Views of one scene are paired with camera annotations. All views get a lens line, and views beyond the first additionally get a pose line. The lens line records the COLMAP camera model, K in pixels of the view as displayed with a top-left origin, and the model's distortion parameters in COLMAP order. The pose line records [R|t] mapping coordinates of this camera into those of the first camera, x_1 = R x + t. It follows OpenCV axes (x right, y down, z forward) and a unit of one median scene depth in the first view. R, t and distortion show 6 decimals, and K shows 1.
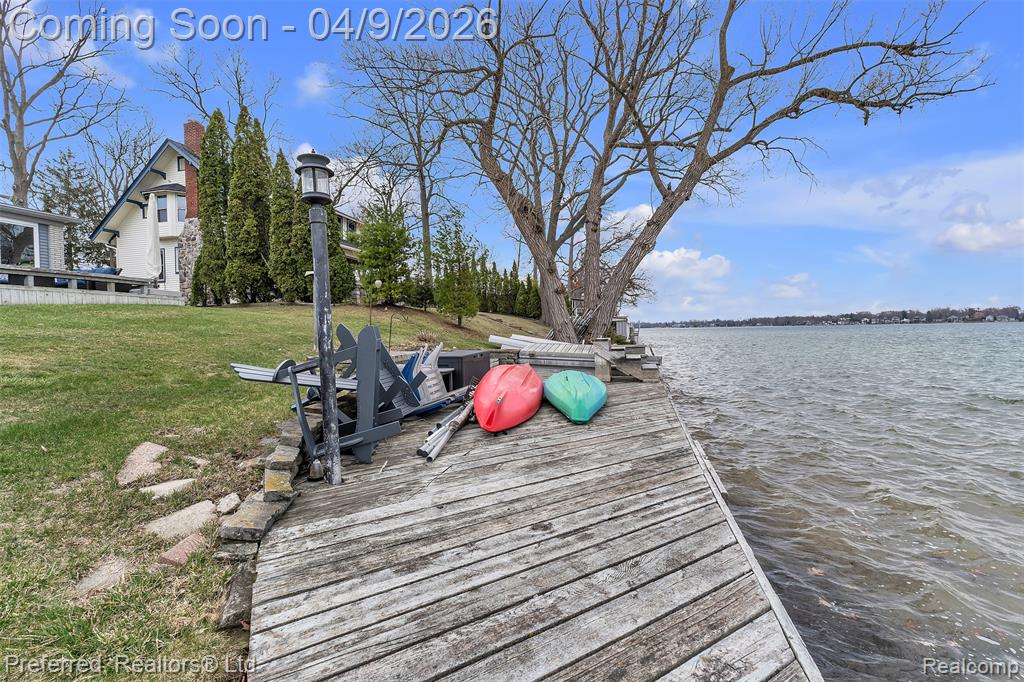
lens RADIAL K [[426.2, 0, 516.1], [0, 426.2, 339.0], [0, 0, 1]] dist [0.003718, -0.000602]
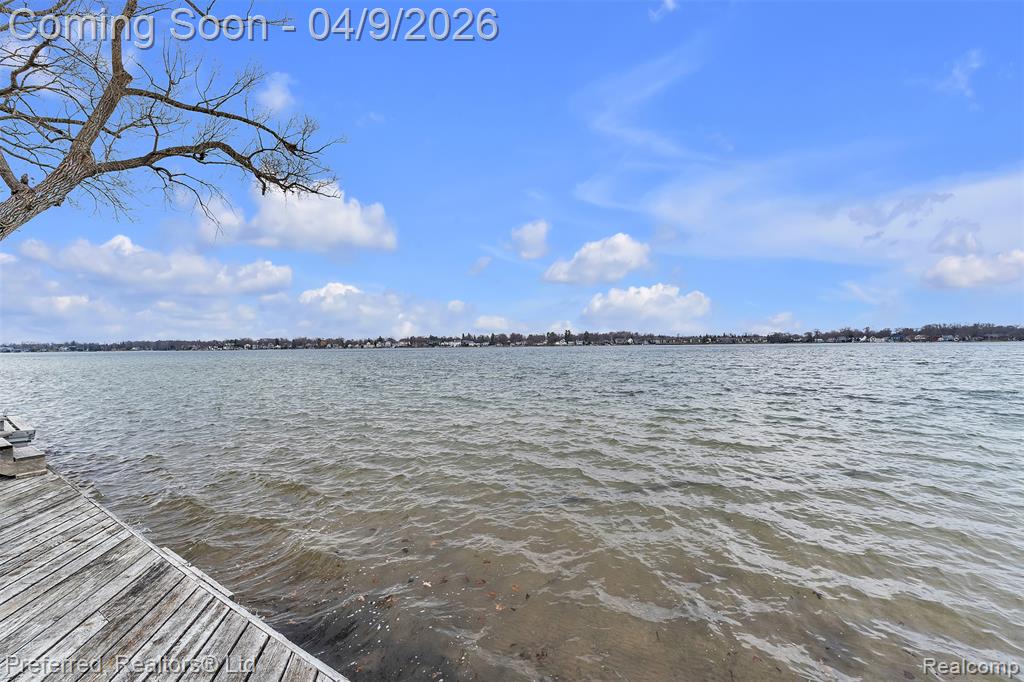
lens RADIAL K [[426.5, 0, 512.1], [0, 426.5, 337.7], [0, 0, 1]] dist [0.001108, 0.000604]
pose [[0.323984, 0.033704, 0.945462, -0.200467], [0.023899, 0.998755, -0.043794, -0.140176], [-0.945761, 0.036784, 0.322775, -0.042833]]
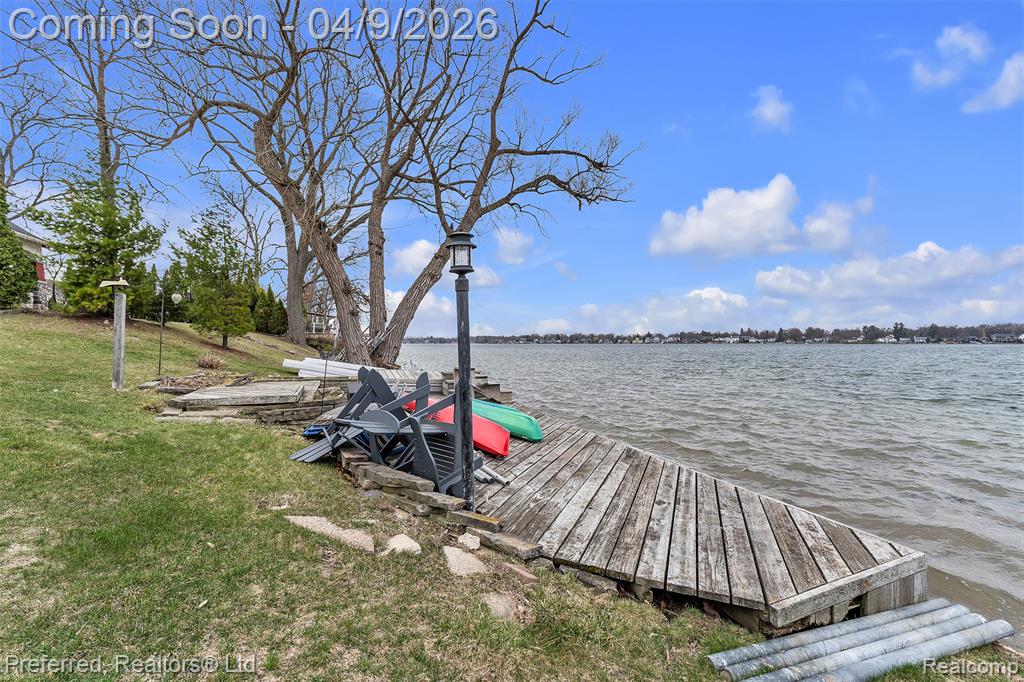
lens RADIAL K [[426.2, 0, 516.1], [0, 426.2, 339.0], [0, 0, 1]] dist [0.003718, -0.000602]
pose [[0.801329, 0.024729, 0.597712, -0.676020], [-0.003220, 0.999309, -0.037028, -0.063514], [-0.598215, 0.027747, 0.800855, -0.005477]]
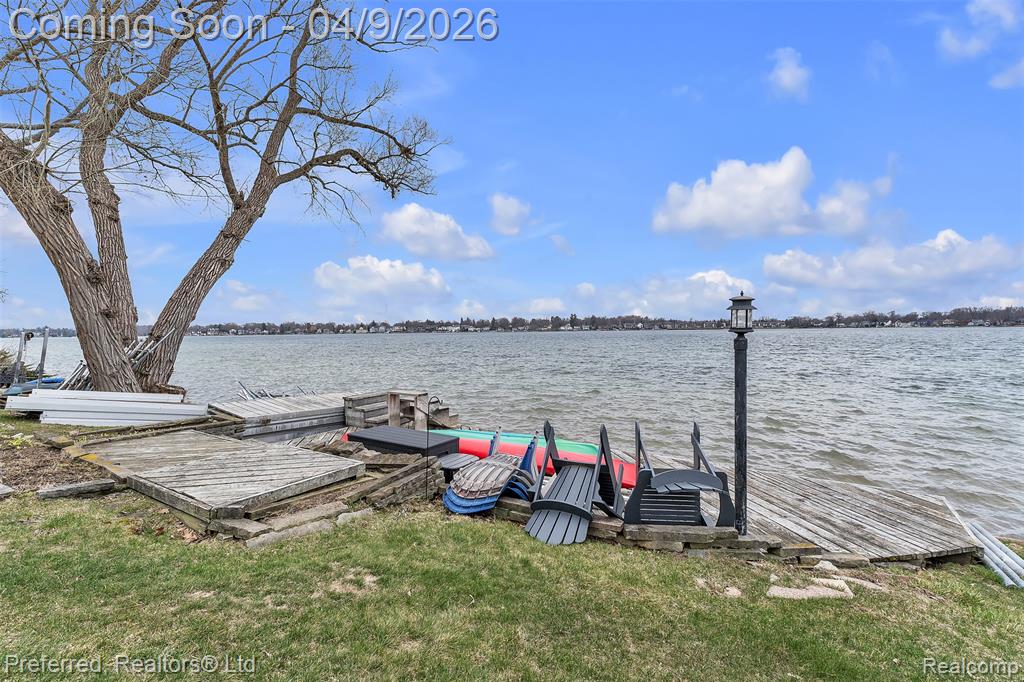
lens RADIAL K [[455.3, 0, 513.6], [0, 455.3, 337.0], [0, 0, 1]] dist [0.003591, 0.000643]
pose [[0.321177, 0.002707, 0.947015, -1.287224], [0.024059, 0.999650, -0.011017, -0.200642], [-0.946713, 0.026323, 0.321000, 0.788431]]
